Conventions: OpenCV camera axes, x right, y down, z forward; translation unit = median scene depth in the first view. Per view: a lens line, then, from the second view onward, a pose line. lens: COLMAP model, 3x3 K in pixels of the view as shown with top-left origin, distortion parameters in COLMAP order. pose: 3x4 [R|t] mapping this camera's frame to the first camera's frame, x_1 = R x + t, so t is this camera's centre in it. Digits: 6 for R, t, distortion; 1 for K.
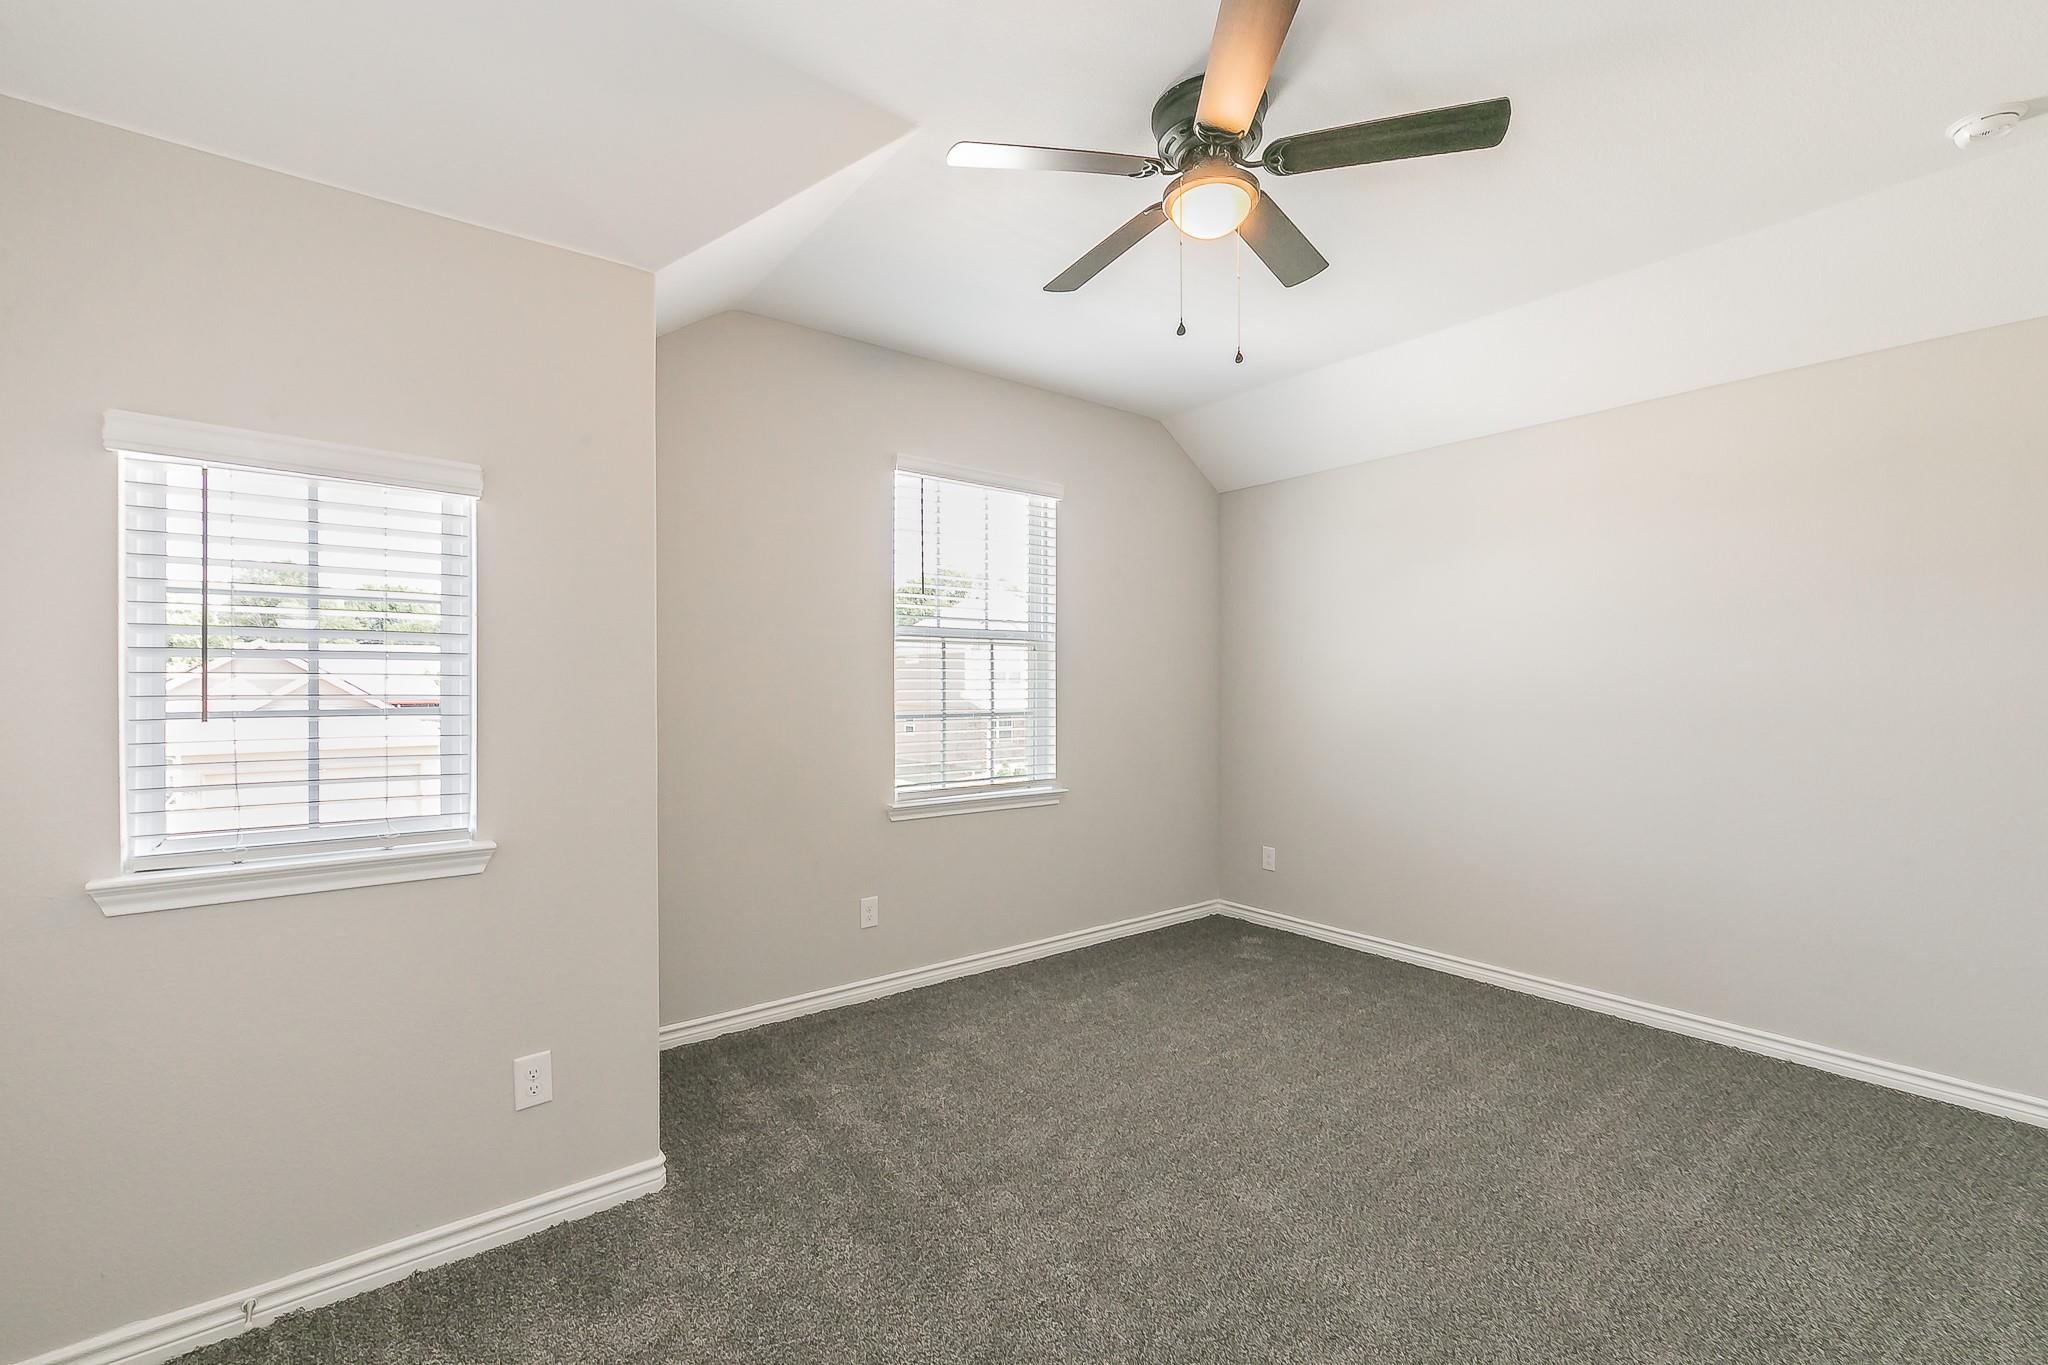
lens RADIAL K [[886.8, 0, 1024.0], [0, 886.8, 682.5], [0, 0, 1]] dist [0.000344, 0.000055]
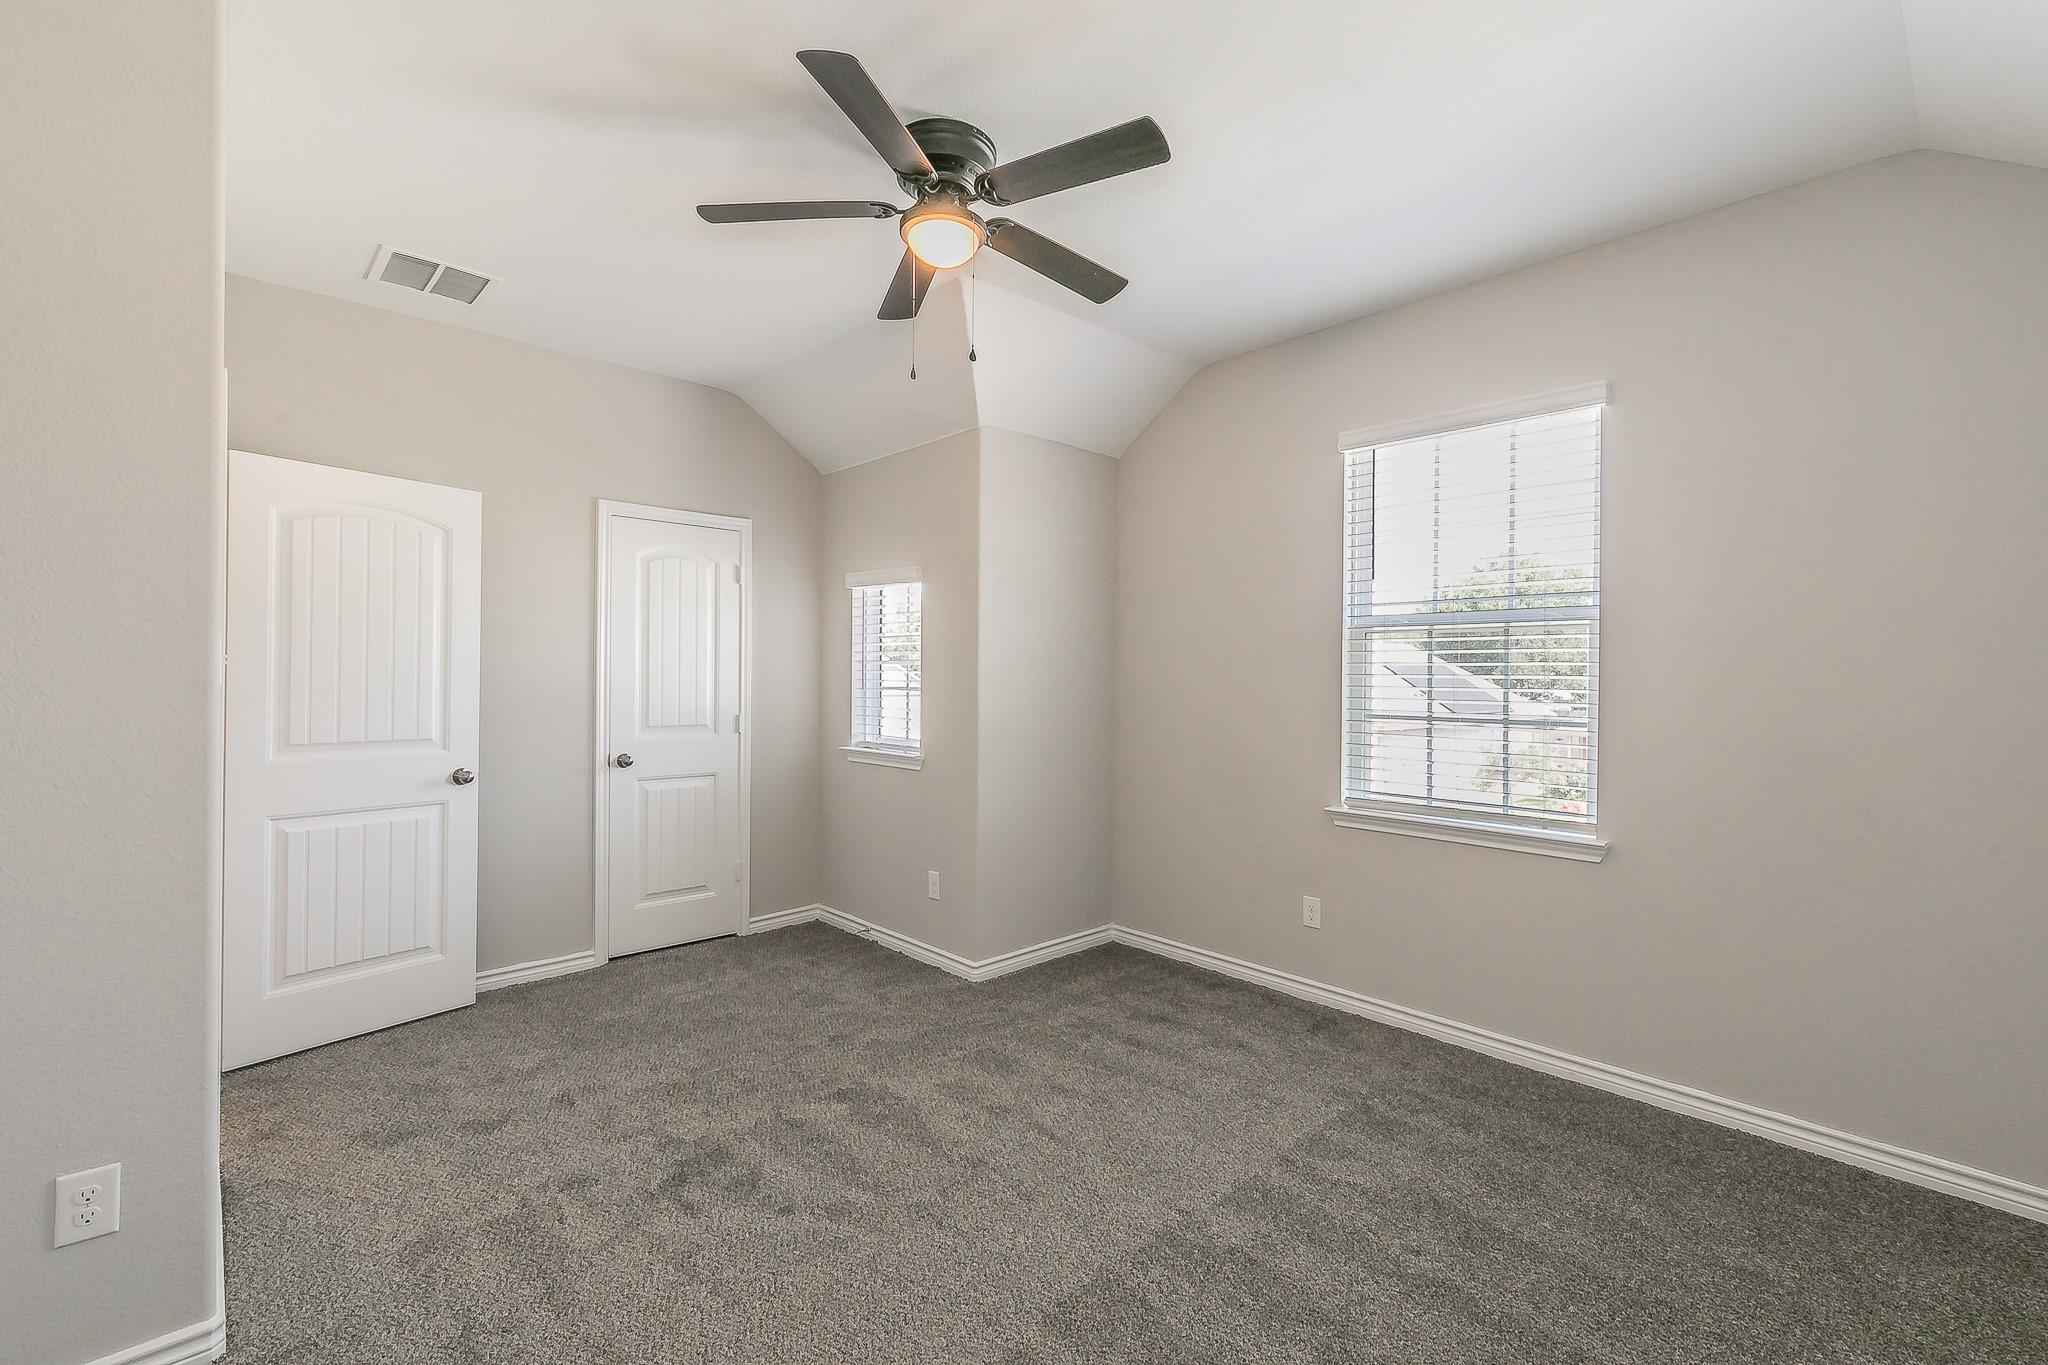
lens RADIAL K [[886.8, 0, 1024.0], [0, 886.8, 682.5], [0, 0, 1]] dist [0.000344, 0.000055]
pose [[0.065467, 0.004041, -0.997847, 0.783875], [-0.006929, 0.999970, 0.003595, 0.003364], [0.997831, 0.006679, 0.065493, 0.616698]]
